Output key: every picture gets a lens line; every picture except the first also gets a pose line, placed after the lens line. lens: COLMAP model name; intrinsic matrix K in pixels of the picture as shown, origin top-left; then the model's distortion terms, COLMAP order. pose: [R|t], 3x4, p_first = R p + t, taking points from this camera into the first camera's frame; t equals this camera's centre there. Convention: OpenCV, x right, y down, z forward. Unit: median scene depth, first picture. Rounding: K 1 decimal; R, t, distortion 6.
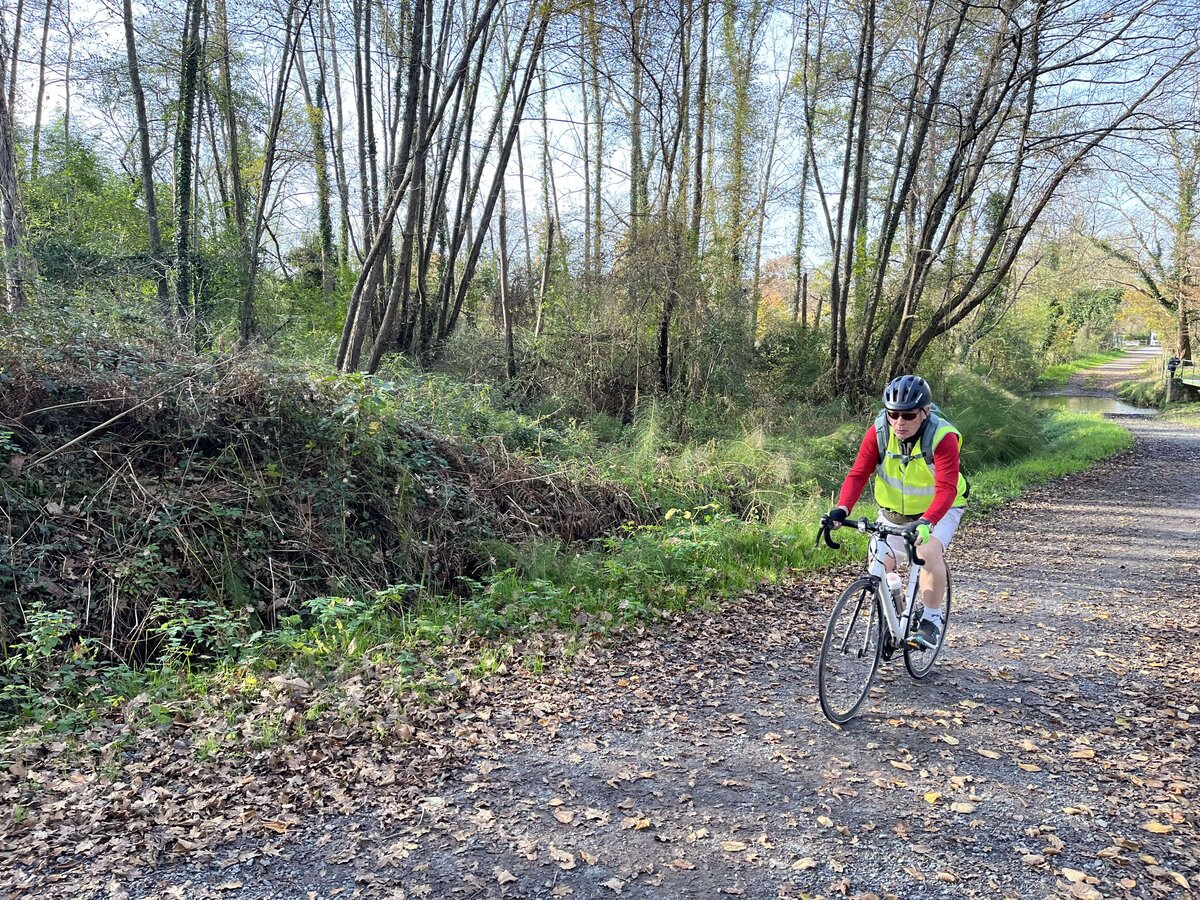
lens RADIAL K [[894.2, 0, 591.6], [0, 894.2, 450.4], [0, 0, 1]] dist [0.076800, -0.106667]
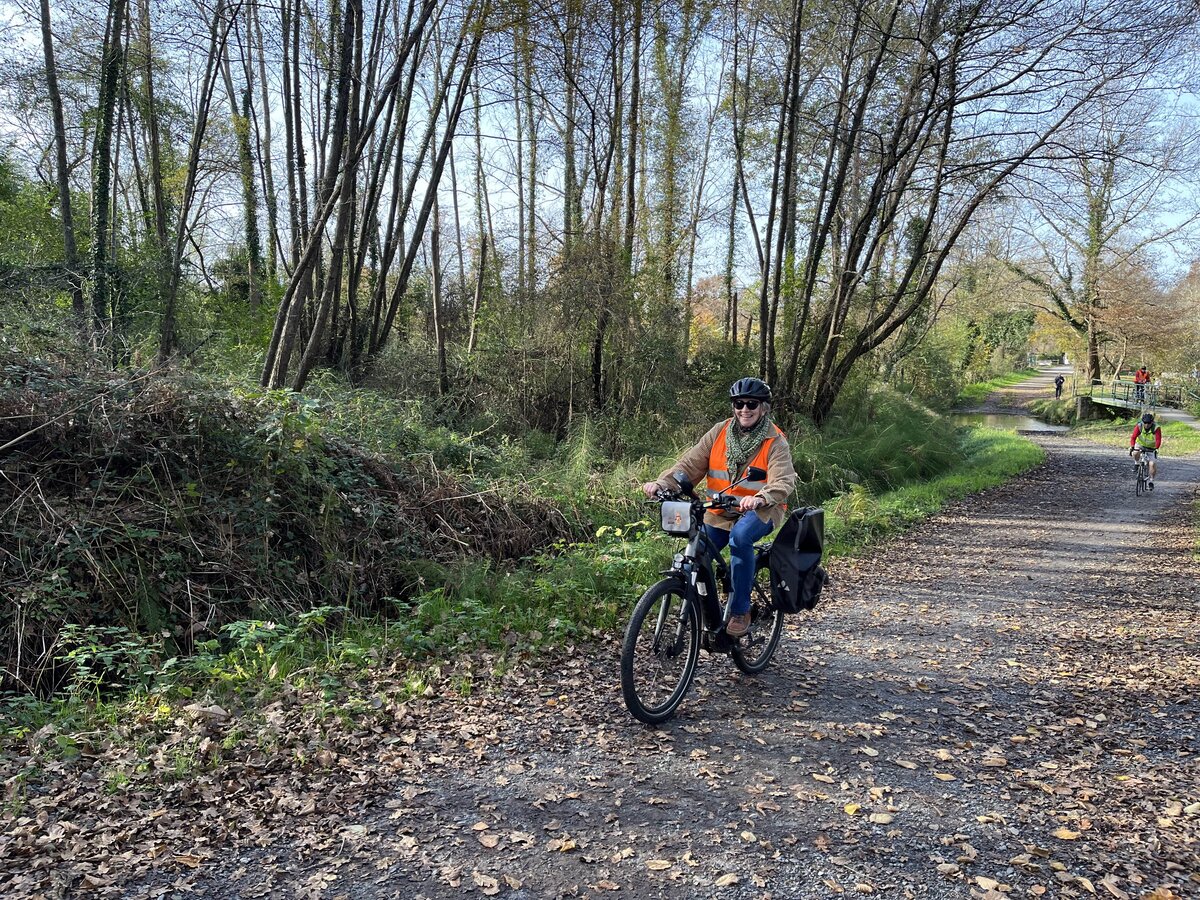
lens RADIAL K [[894.8, 0, 592.3], [0, 894.8, 454.9], [0, 0, 1]] dist [0.065277, -0.076371]
pose [[0.997369, -0.001343, 0.072479, 0.002937], [0.002276, 0.999916, -0.012793, -0.001094], [-0.072456, 0.012924, 0.997288, -0.000270]]
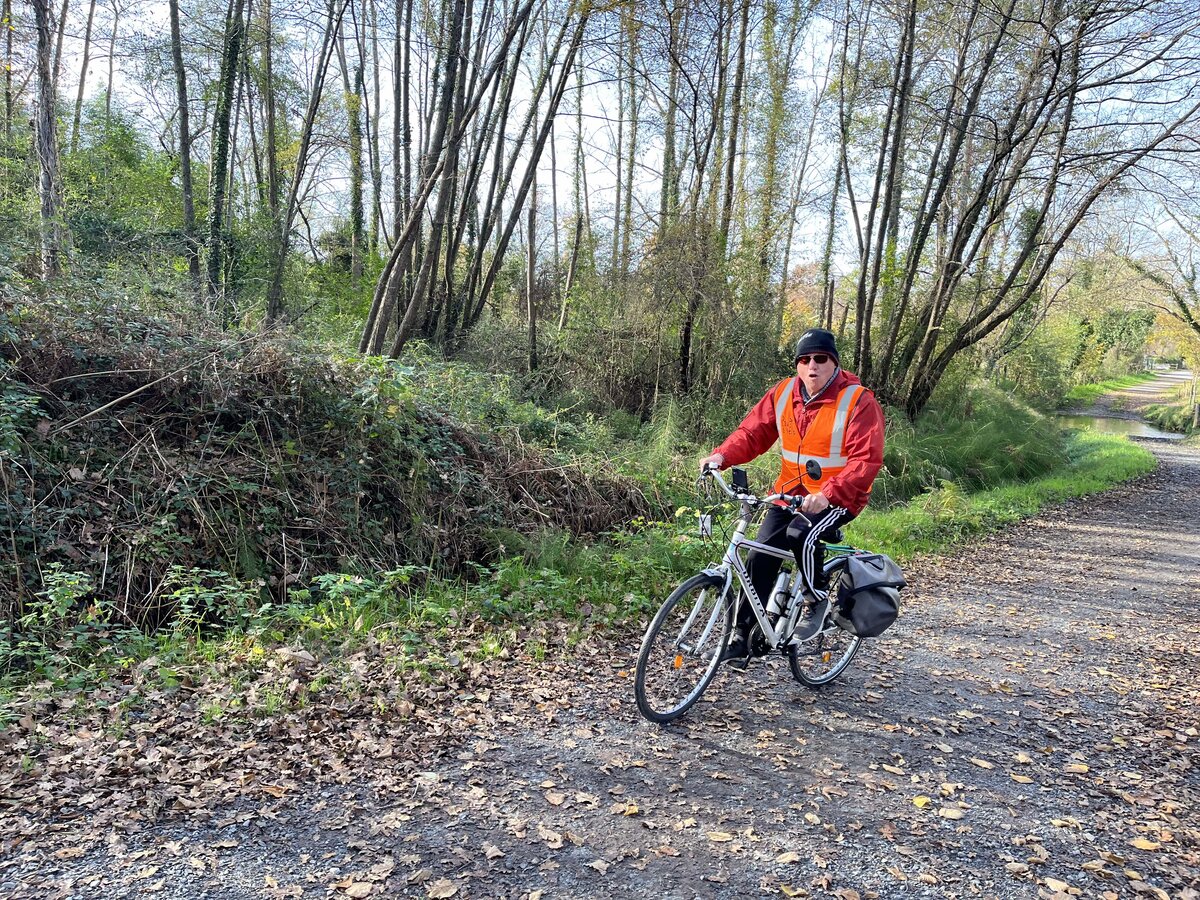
lens RADIAL K [[895.4, 0, 591.4], [0, 895.4, 446.0], [0, 0, 1]] dist [0.074048, -0.103098]
pose [[0.998500, 0.050253, -0.021719, 0.003314], [-0.050294, 0.998734, -0.001324, 0.002125], [0.021625, 0.002414, 0.999763, -0.004632]]
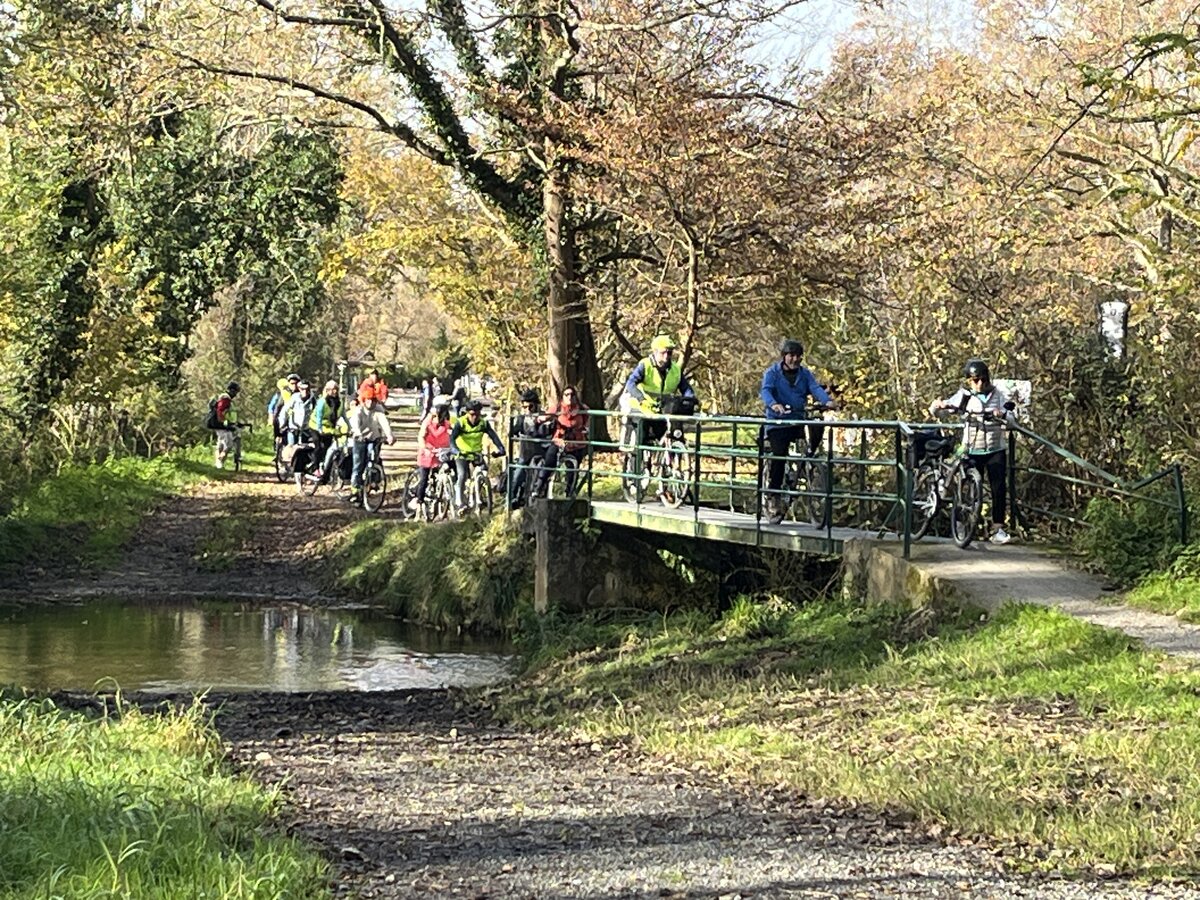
lens RADIAL K [[2742.0, 0, 600.0], [0, 2742.0, 450.0], [0, 0, 1]] dist [0.010406, 0.020346]
pose [[0.824391, -0.011537, 0.565904, 0.660925], [0.079309, 0.992284, -0.095305, -0.066992], [-0.560438, 0.123449, 0.818944, 1.073664]]
